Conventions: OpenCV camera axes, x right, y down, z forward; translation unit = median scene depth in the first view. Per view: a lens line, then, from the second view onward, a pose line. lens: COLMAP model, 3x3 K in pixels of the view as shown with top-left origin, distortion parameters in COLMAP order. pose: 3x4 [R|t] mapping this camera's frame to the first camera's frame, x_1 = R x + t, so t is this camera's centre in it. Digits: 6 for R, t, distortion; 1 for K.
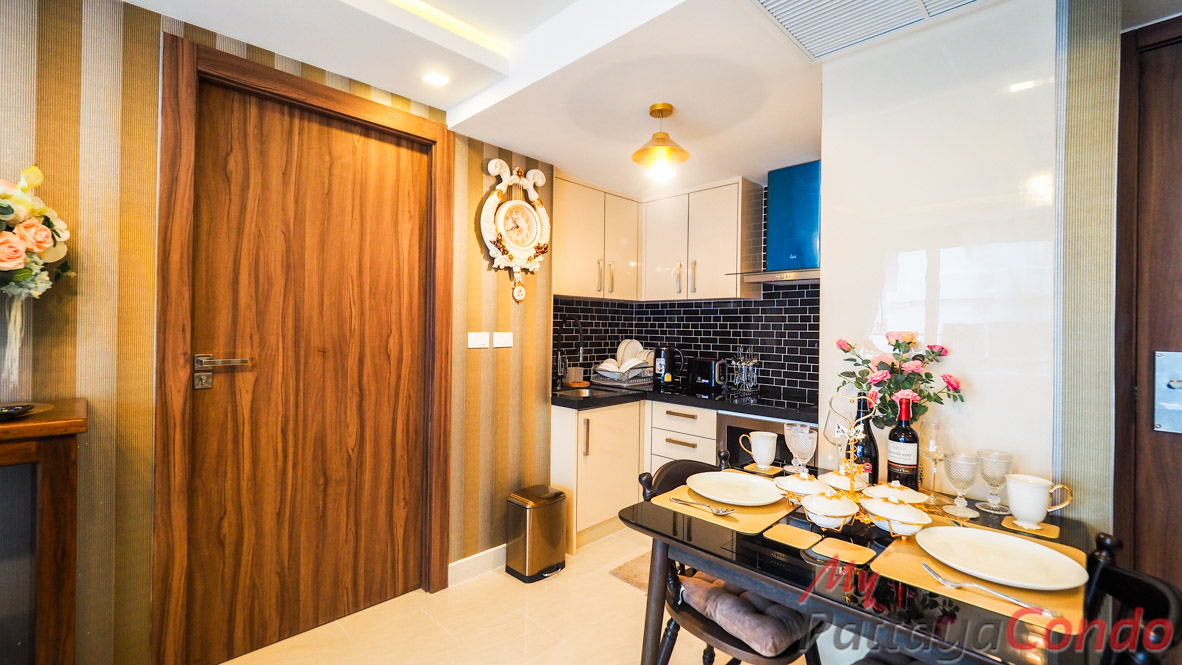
lens RADIAL K [[490.3, 0, 581.2], [0, 490.3, 326.6], [0, 0, 1]] dist [-0.011275, -0.000397]
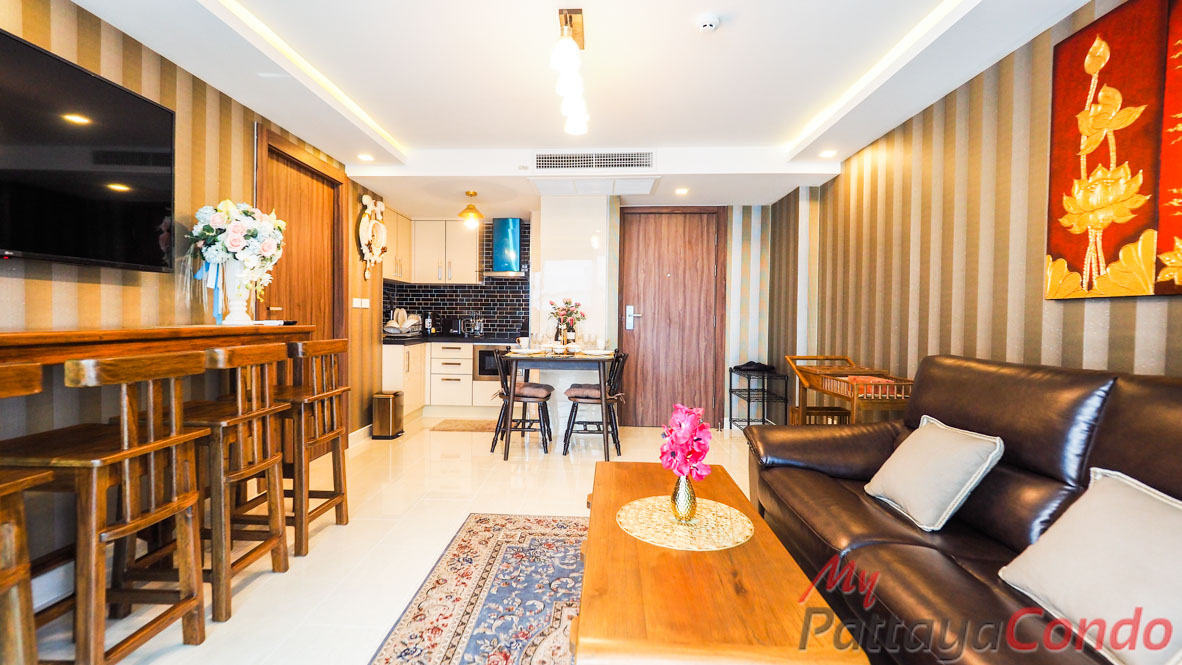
lens RADIAL K [[490.3, 0, 581.2], [0, 490.3, 326.6], [0, 0, 1]] dist [-0.011275, -0.000397]
pose [[0.726801, -0.016616, 0.686648, -0.985210], [-0.002552, 0.999635, 0.026891, 0.075797], [-0.686844, -0.021297, 0.726493, -0.903856]]
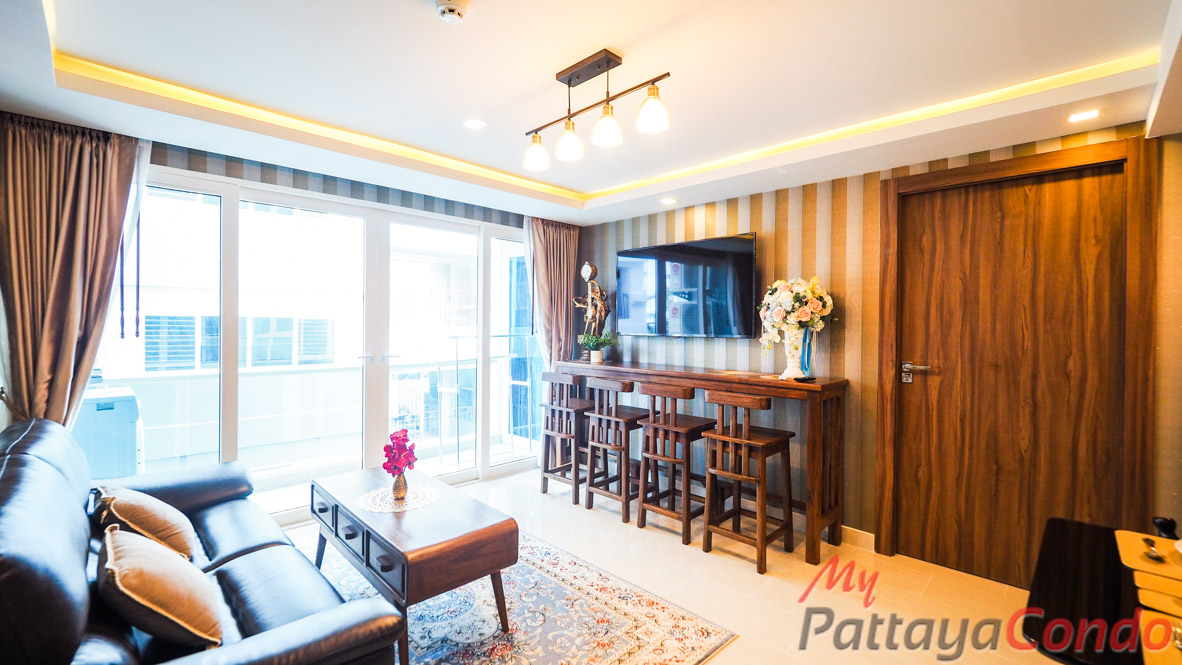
lens RADIAL K [[490.3, 0, 581.2], [0, 490.3, 326.6], [0, 0, 1]] dist [-0.011275, -0.000397]
pose [[0.014975, -0.011721, -0.999819, 0.735576], [-0.008373, 0.999895, -0.011848, -0.028708], [0.999853, 0.008549, 0.014876, -0.106787]]
